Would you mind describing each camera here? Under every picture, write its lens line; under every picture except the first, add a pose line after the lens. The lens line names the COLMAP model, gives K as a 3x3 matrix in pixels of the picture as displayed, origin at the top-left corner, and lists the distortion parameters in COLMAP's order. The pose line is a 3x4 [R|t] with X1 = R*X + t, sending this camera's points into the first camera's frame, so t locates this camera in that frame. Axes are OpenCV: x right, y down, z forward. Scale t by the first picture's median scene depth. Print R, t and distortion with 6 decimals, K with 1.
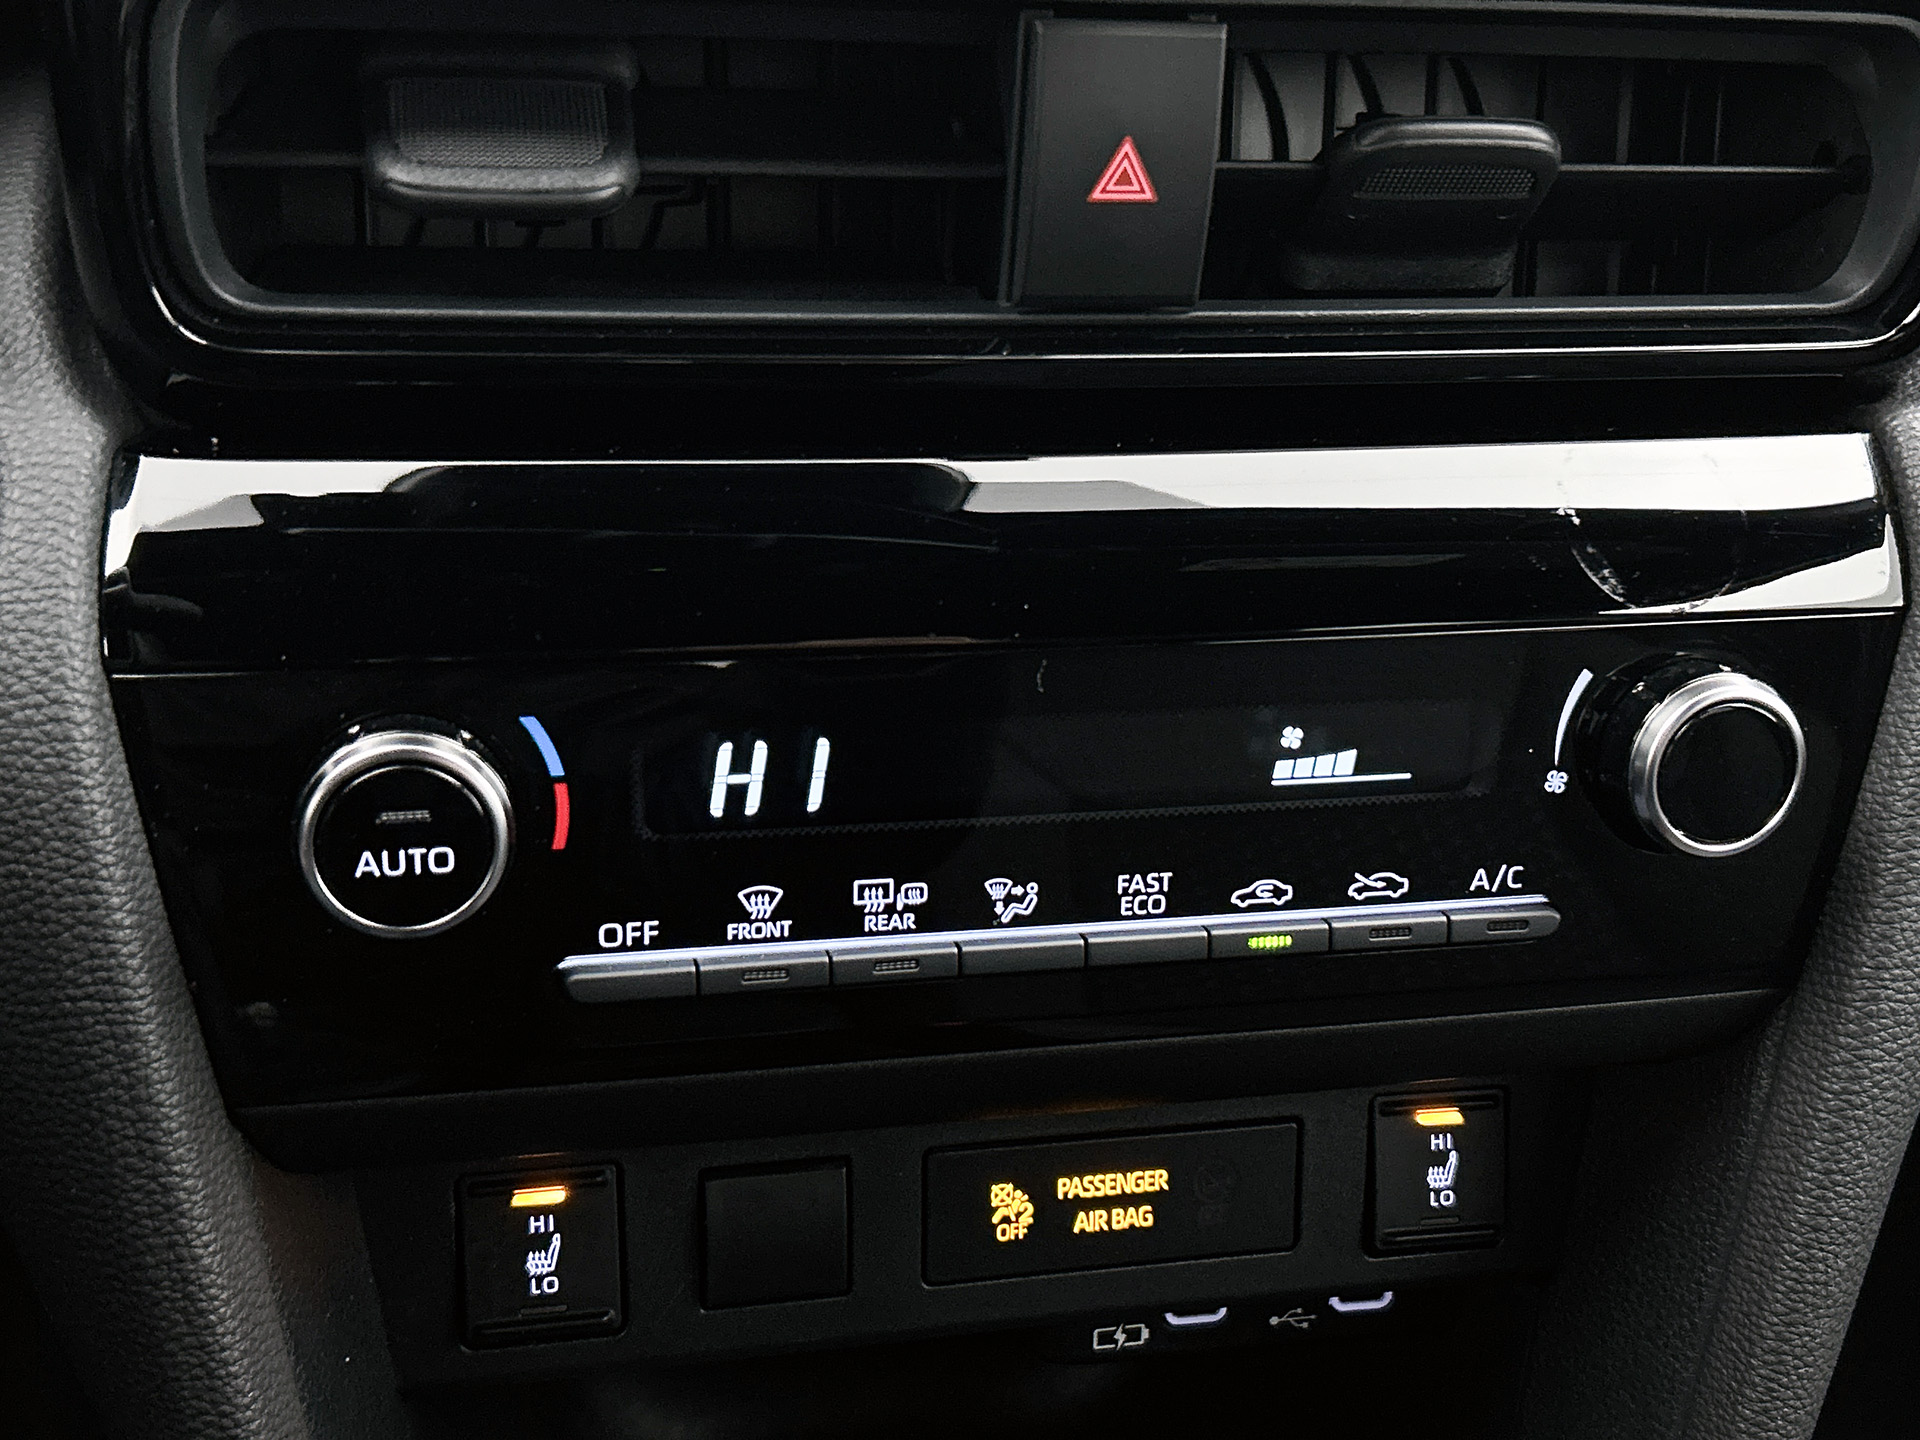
lens RADIAL K [[2268.7, 0, 993.9], [0, 2268.7, 713.4], [0, 0, 1]] dist [0.077787, 0.000000]
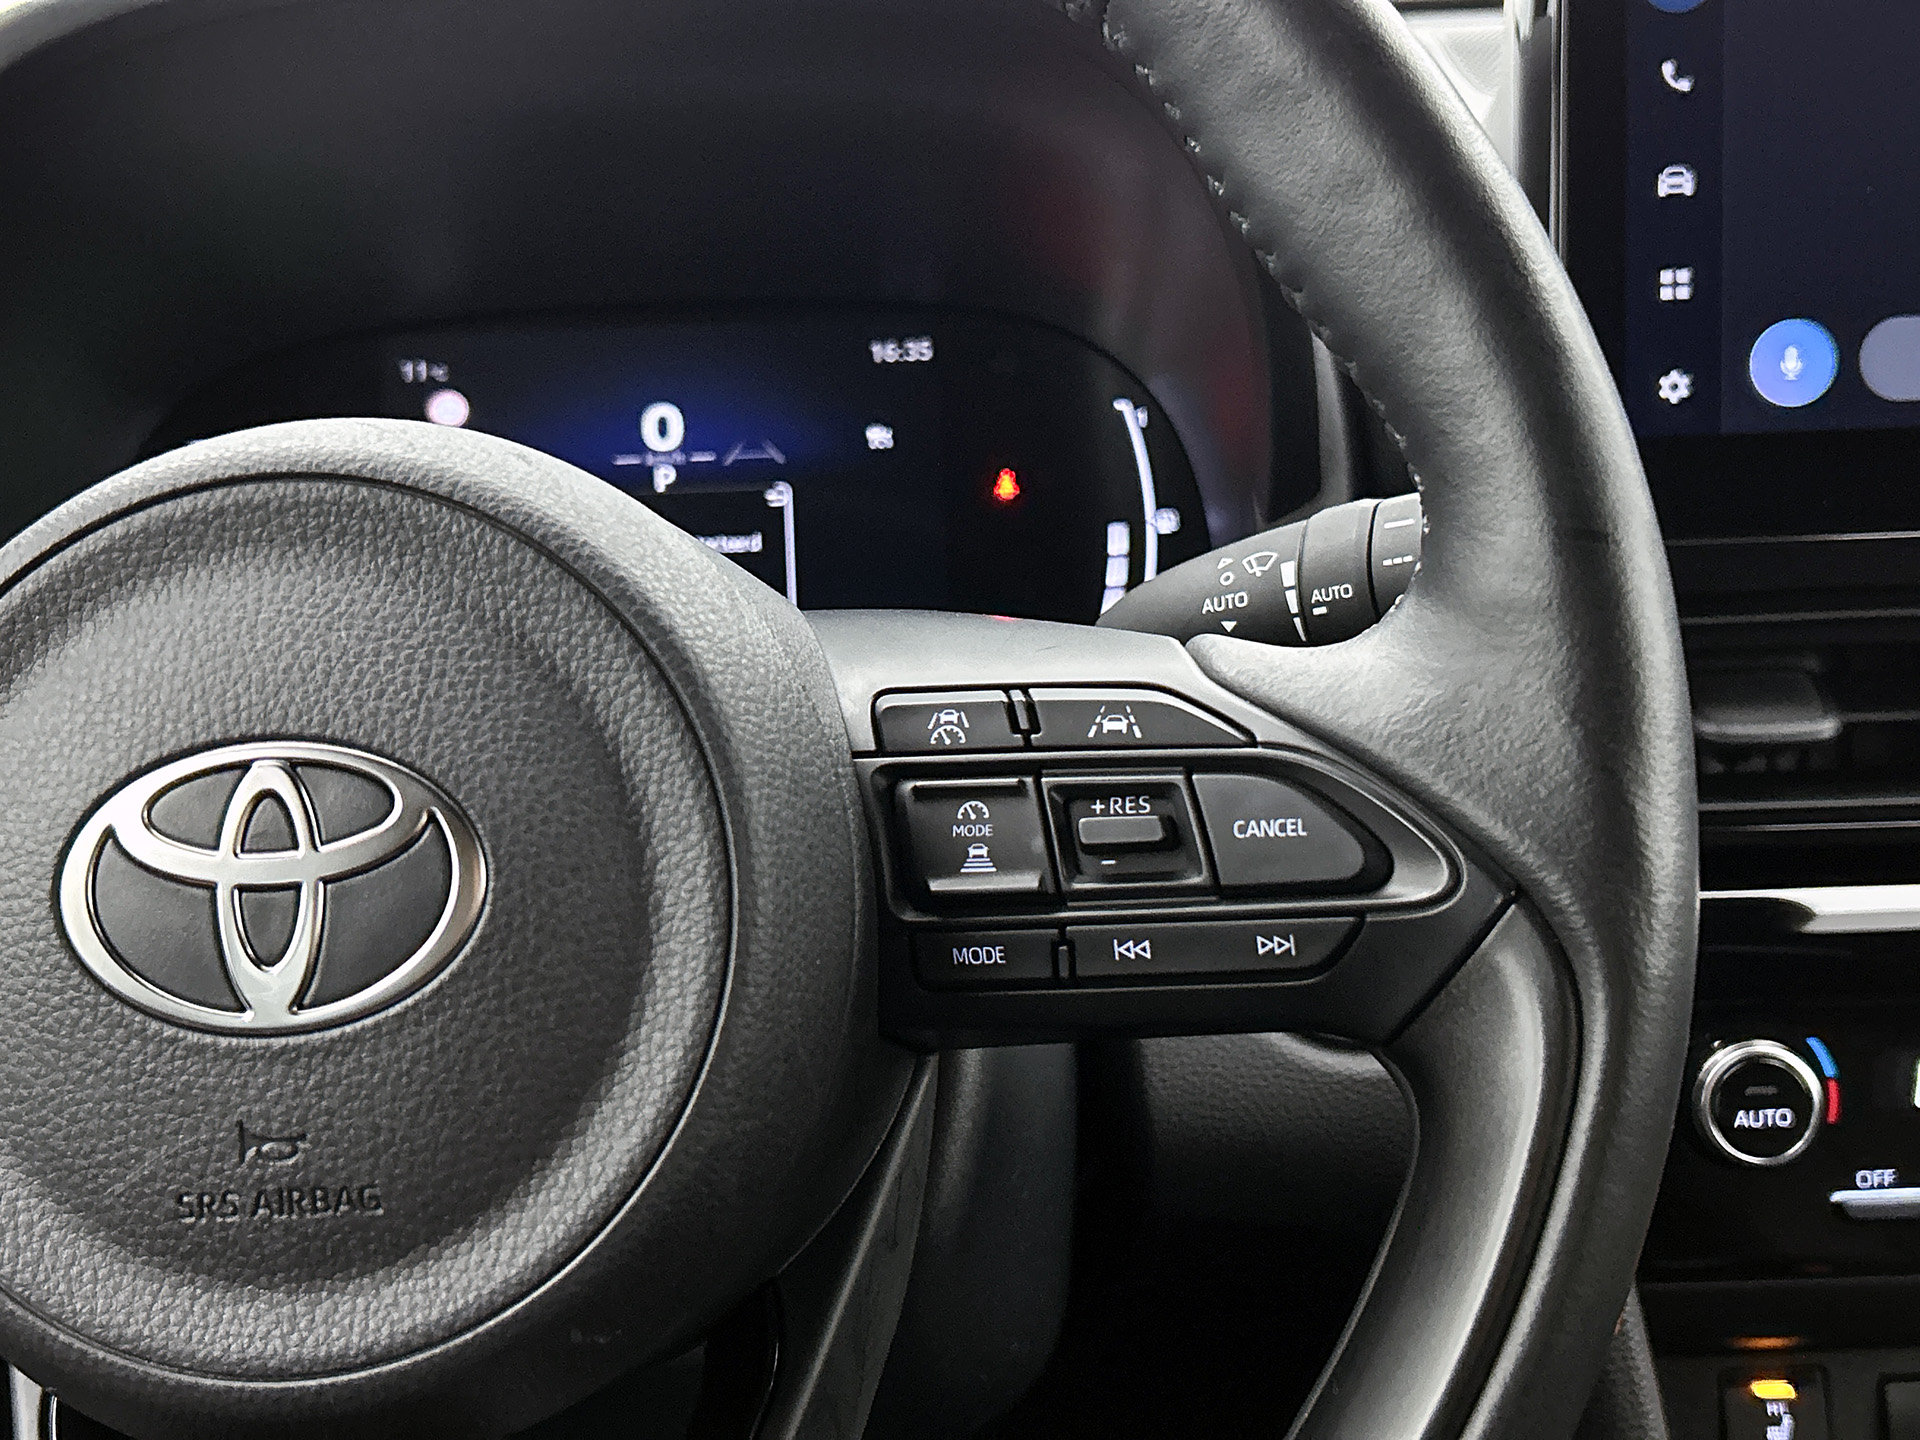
lens RADIAL K [[2268.7, 0, 963.9], [0, 2268.7, 738.5], [0, 0, 1]] dist [0.077787, 0.000000]
pose [[0.972803, -0.057867, -0.224290, -0.353422], [-0.001205, 0.967015, -0.254718, 0.184699], [0.231631, 0.248060, 0.940645, -0.667994]]
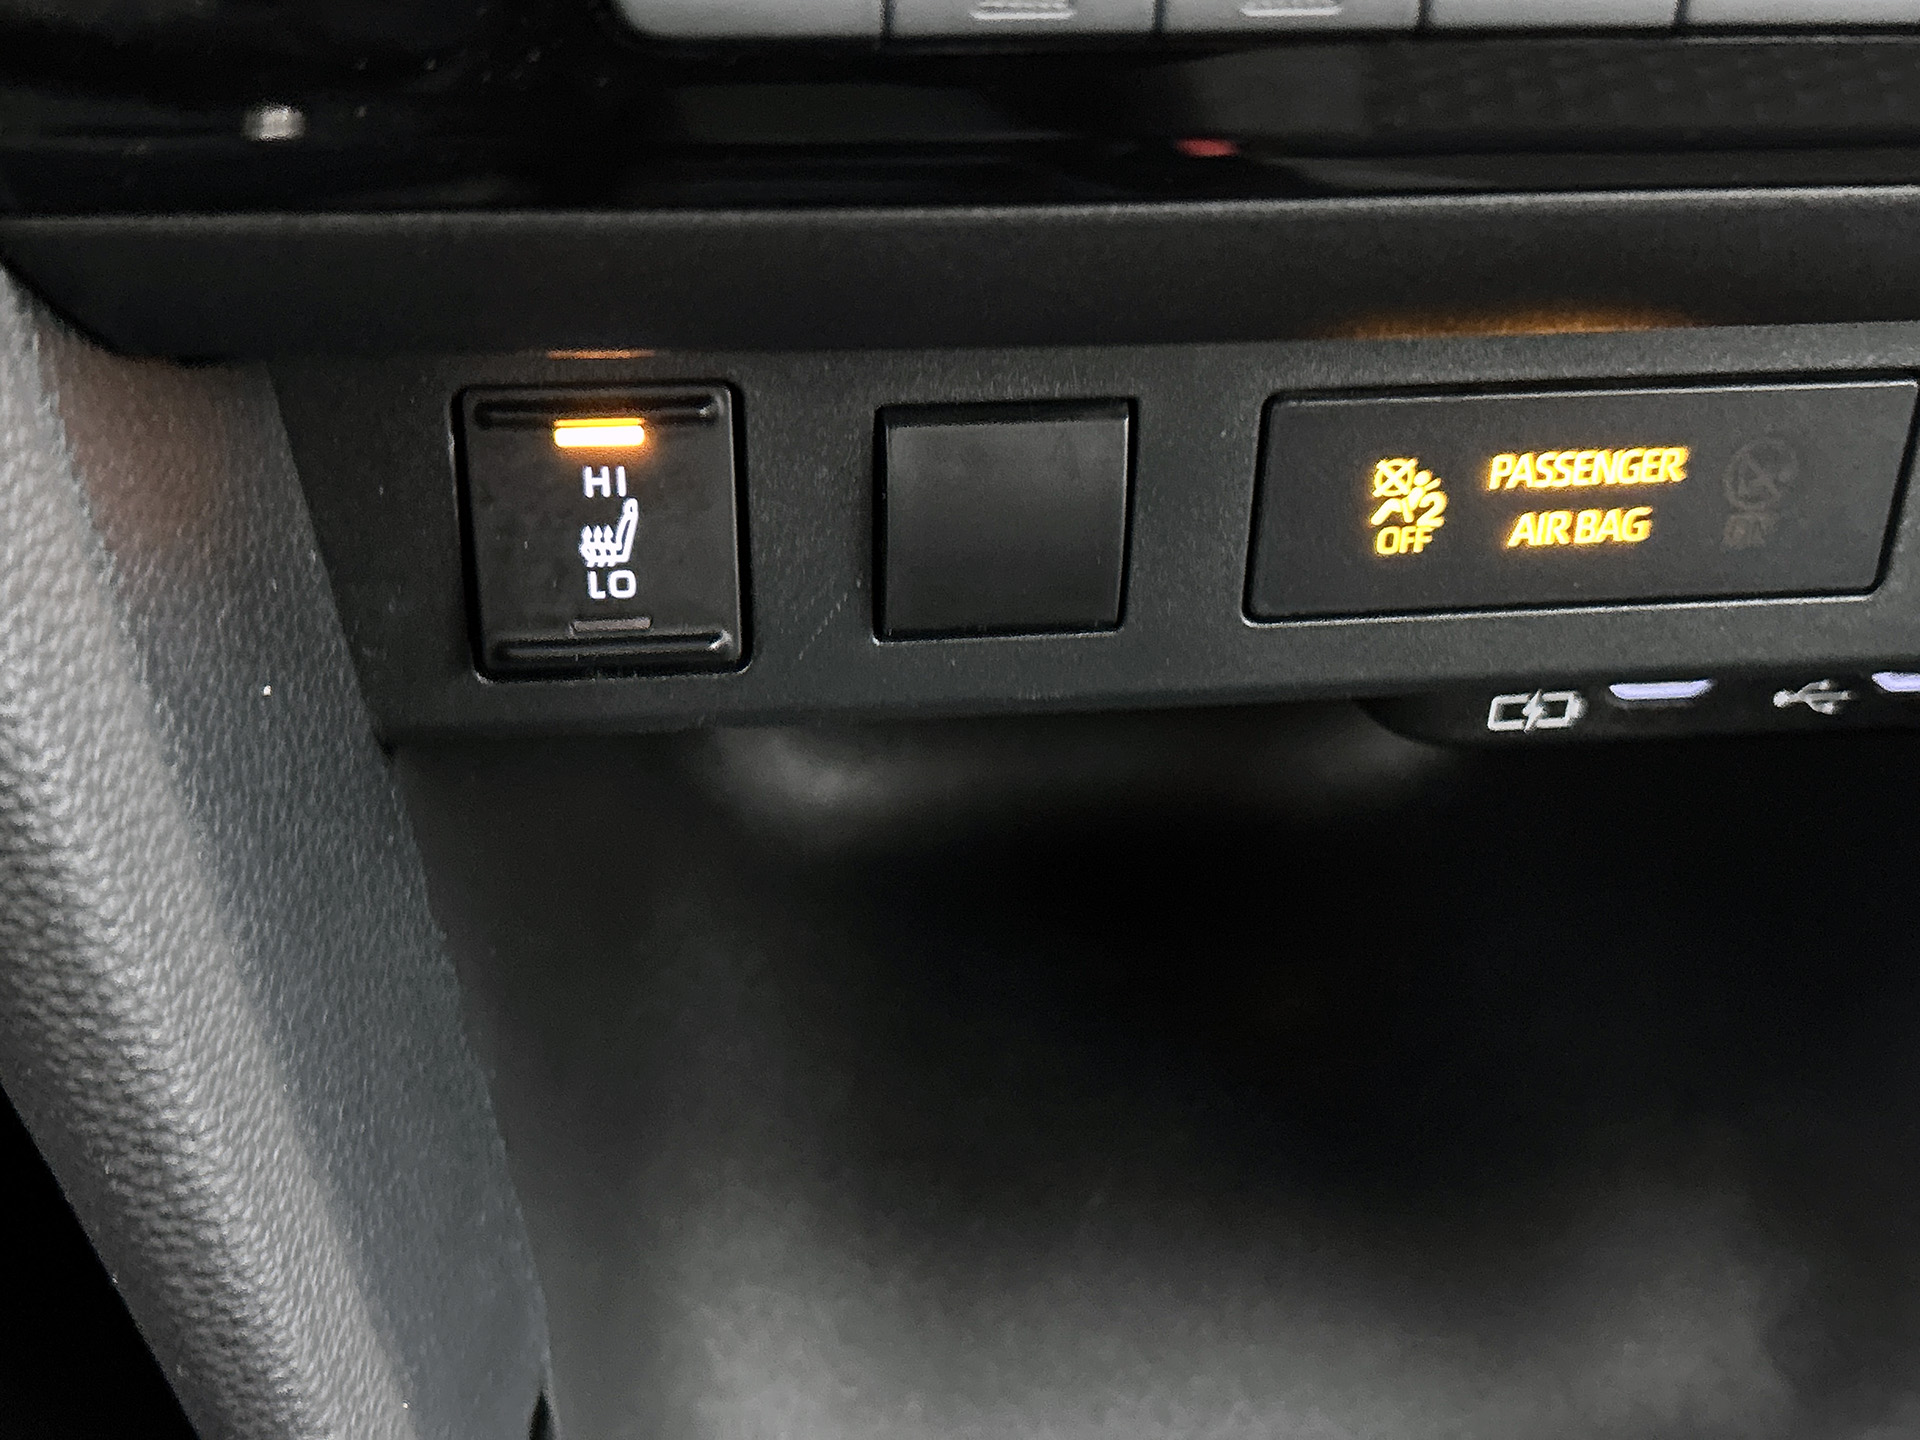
lens RADIAL K [[2448.4, 0, 960.2], [0, 2448.4, 721.1], [0, 0, 1]] dist [0.034401, 0.000000]
pose [[0.995491, 0.058350, -0.074780, -0.058858], [-0.033497, 0.953863, 0.298368, 0.093557], [0.088740, -0.294518, 0.951517, 0.401576]]
